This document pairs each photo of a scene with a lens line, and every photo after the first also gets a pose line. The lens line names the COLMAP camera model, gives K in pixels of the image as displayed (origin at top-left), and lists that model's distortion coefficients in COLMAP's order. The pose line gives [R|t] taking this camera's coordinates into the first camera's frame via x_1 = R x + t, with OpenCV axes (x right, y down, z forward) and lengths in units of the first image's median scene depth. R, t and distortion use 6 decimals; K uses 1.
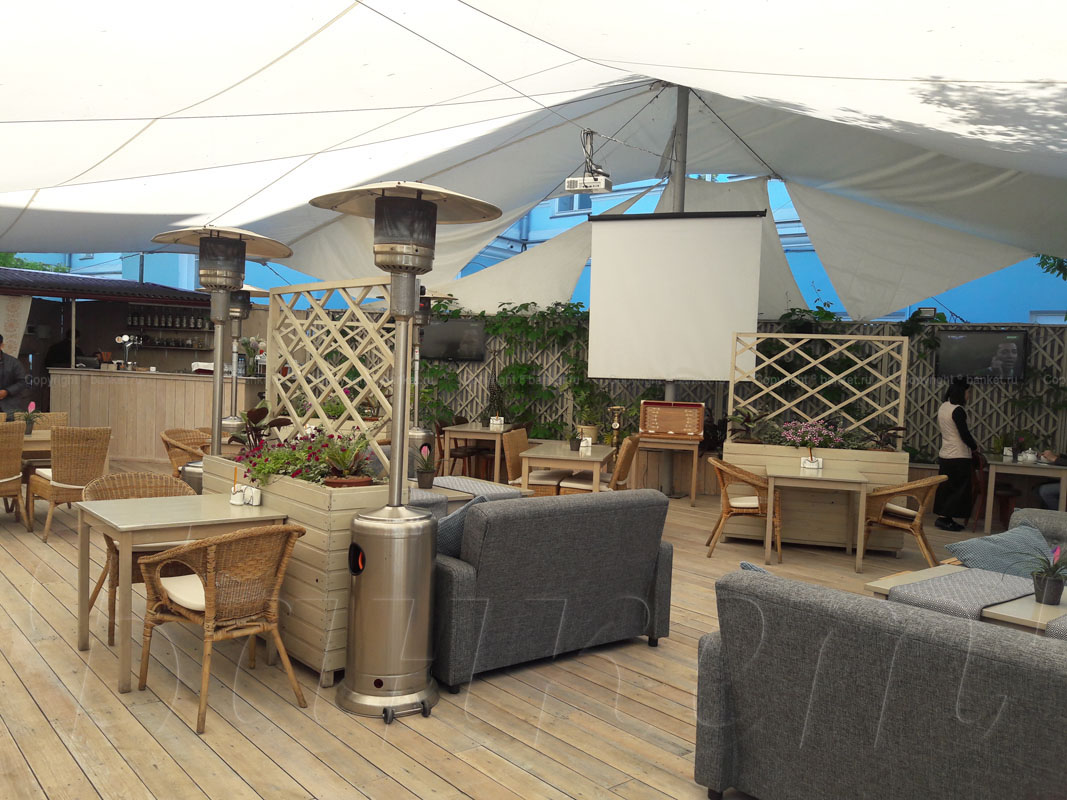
lens RADIAL K [[893.0, 0, 527.1], [0, 893.0, 411.0], [0, 0, 1]] dist [0.057656, -0.090379]
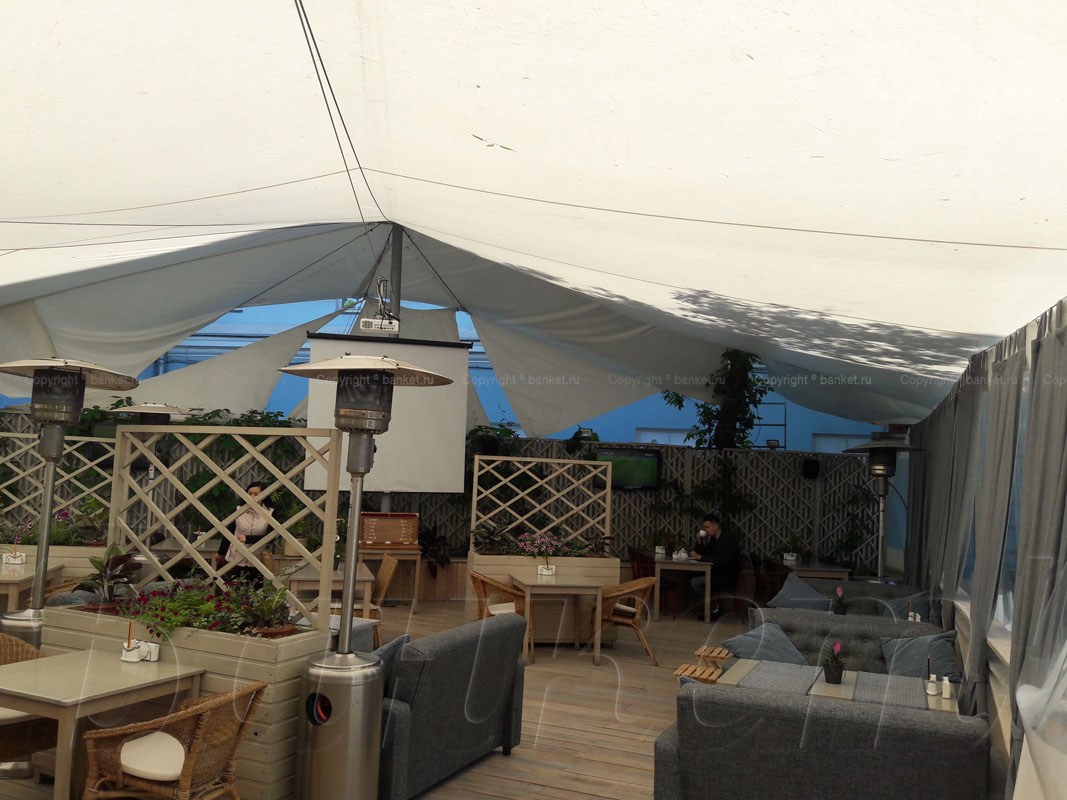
lens RADIAL K [[893.0, 0, 527.0], [0, 893.0, 400.2], [0, 0, 1]] dist [0.057656, -0.090379]
pose [[0.890853, 0.036313, 0.452838, -0.219381], [0.012637, 0.994434, -0.104605, -0.037121], [-0.454115, 0.098911, 0.885435, -0.034814]]
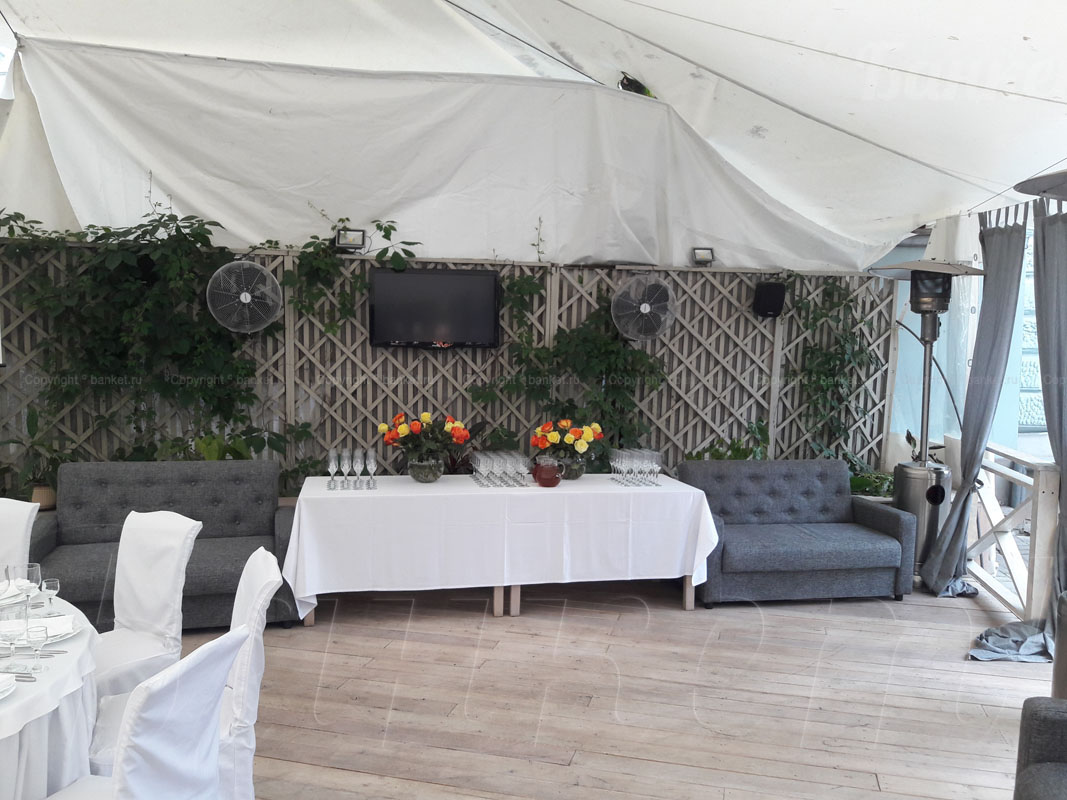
lens RADIAL K [[893.0, 0, 534.8], [0, 893.0, 408.6], [0, 0, 1]] dist [0.057656, -0.090379]
pose [[0.783112, -0.089504, 0.615406, 0.207486], [0.041585, 0.994910, 0.091782, -0.059833], [-0.620489, -0.046284, 0.782848, 0.582904]]
